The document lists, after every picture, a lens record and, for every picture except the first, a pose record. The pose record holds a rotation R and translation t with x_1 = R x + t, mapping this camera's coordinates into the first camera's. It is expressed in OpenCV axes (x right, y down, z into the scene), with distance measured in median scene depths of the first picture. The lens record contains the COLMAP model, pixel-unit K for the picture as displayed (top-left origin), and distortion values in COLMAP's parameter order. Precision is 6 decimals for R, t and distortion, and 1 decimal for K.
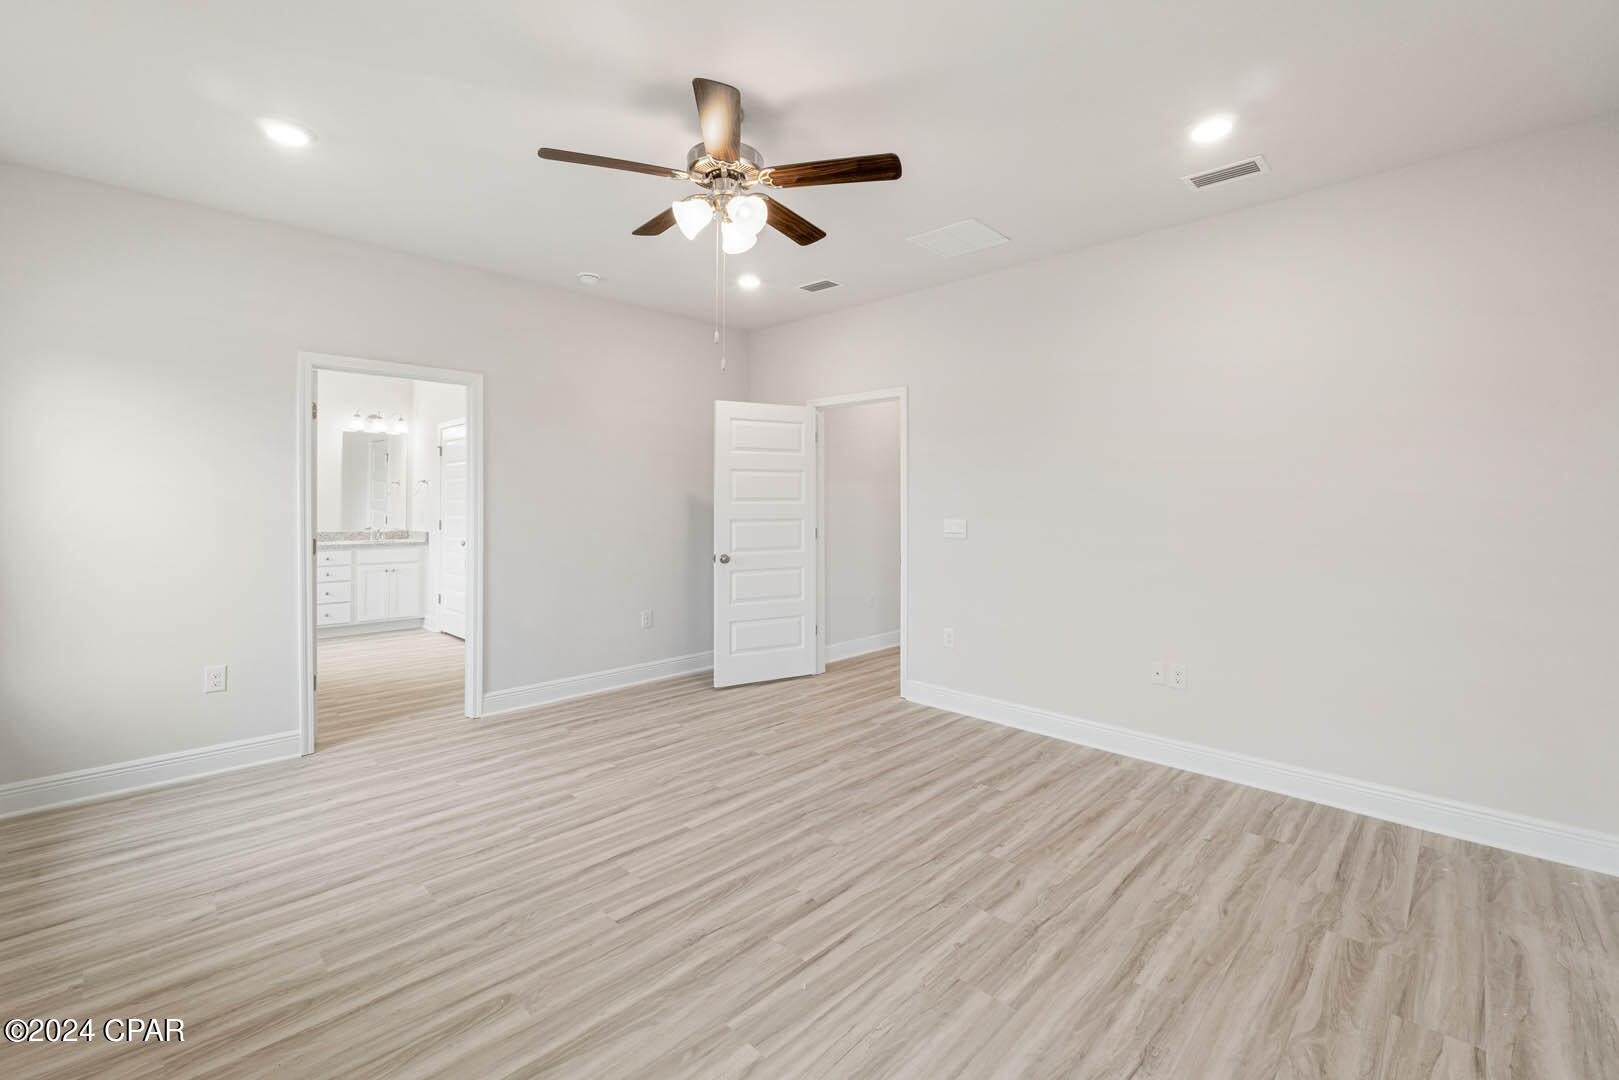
lens RADIAL K [[686.5, 0, 805.5], [0, 686.5, 520.5], [0, 0, 1]] dist [-0.000491, -0.000009]
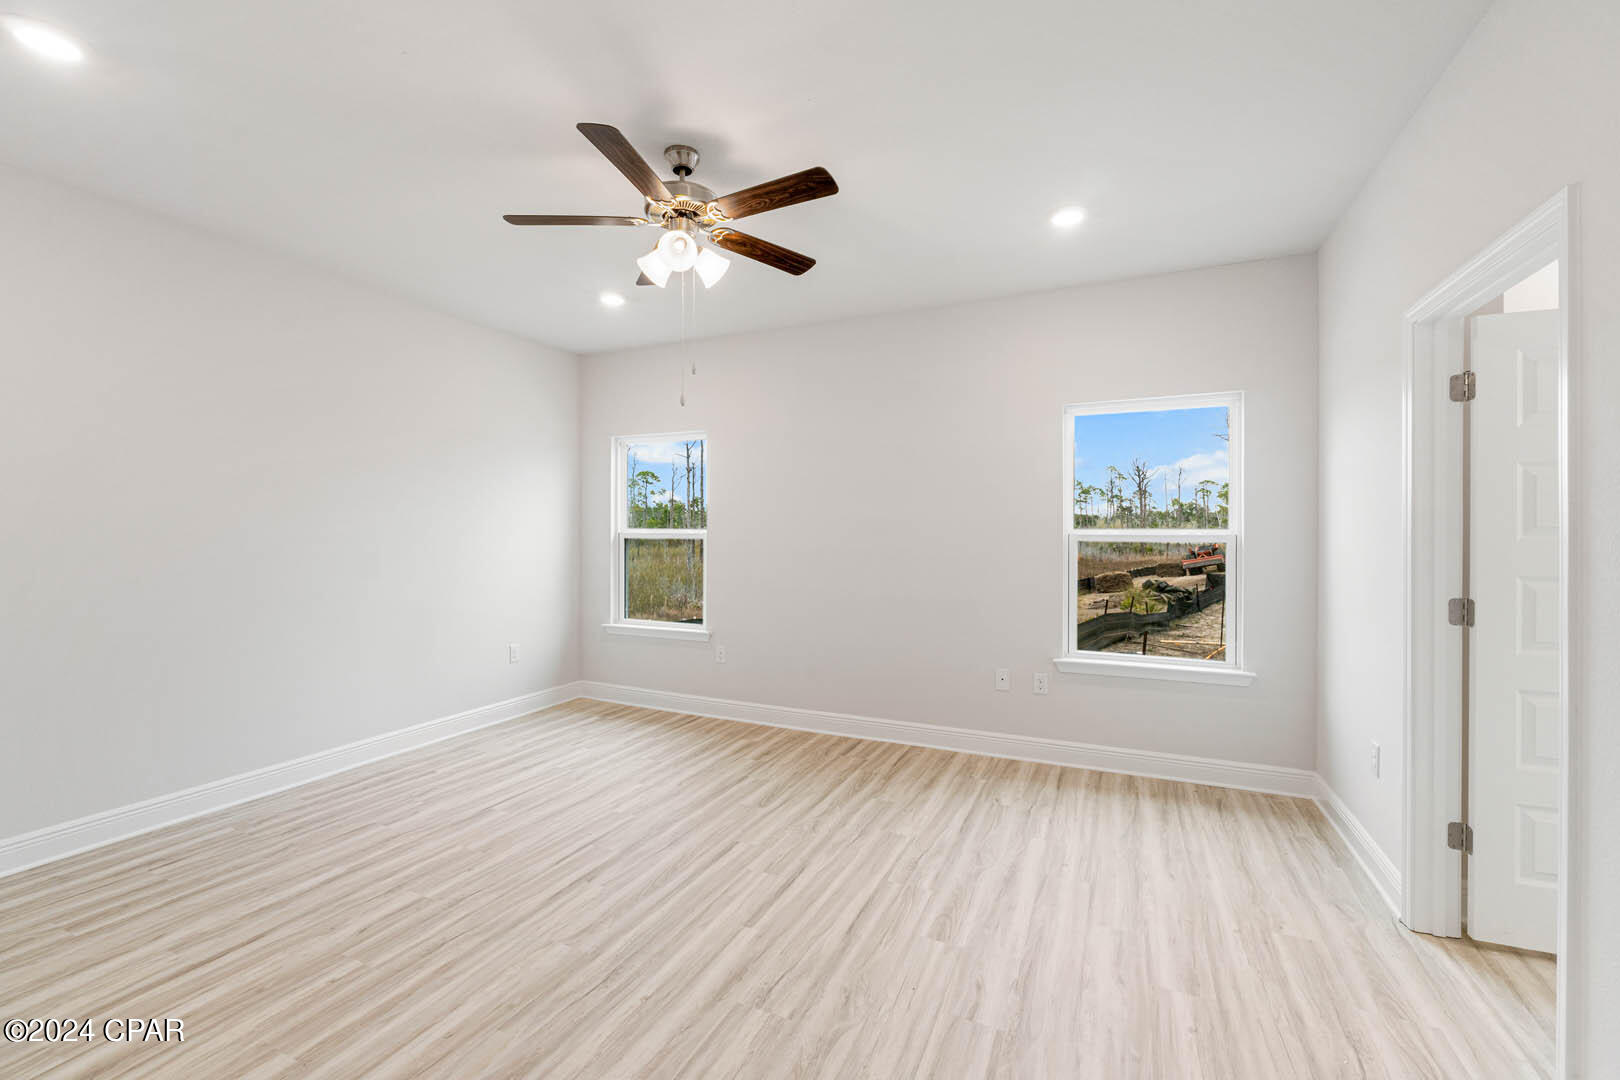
lens RADIAL K [[687.0, 0, 806.0], [0, 687.0, 520.5], [0, 0, 1]] dist [-0.000491, -0.000009]
pose [[-0.943507, -0.012560, -0.331115, 0.049040], [-0.016473, 0.999824, 0.009014, -0.058136], [0.330944, 0.013960, -0.943547, 1.999641]]
